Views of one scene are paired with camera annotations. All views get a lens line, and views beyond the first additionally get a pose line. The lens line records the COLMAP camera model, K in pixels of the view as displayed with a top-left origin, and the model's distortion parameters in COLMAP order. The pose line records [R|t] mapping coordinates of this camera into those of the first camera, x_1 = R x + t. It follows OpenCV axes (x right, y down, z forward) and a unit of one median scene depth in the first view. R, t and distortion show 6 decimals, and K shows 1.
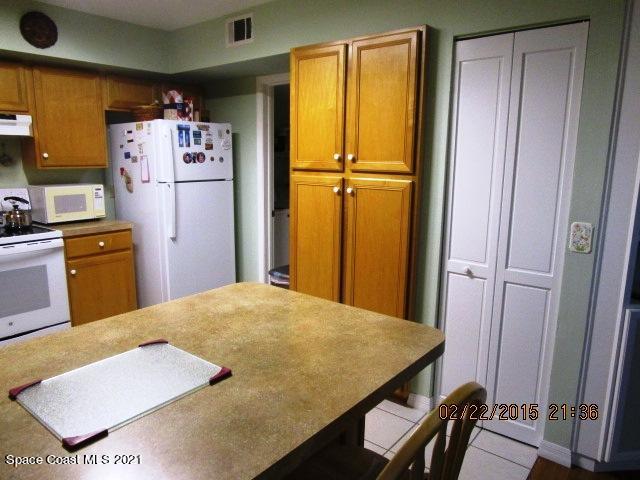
lens RADIAL K [[453.2, 0, 320.0], [0, 453.2, 240.0], [0, 0, 1]] dist [-0.031383, 0.009456]
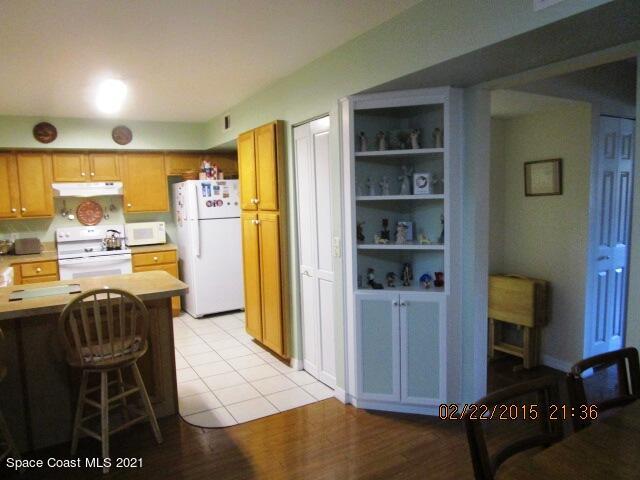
lens RADIAL K [[453.2, 0, 320.0], [0, 453.2, 240.0], [0, 0, 1]] dist [-0.031383, 0.009456]
pose [[0.932245, -0.004758, -0.361795, 0.617640], [-0.026384, 0.996358, -0.081087, 0.055933], [0.360864, 0.085138, 0.928724, -0.279904]]
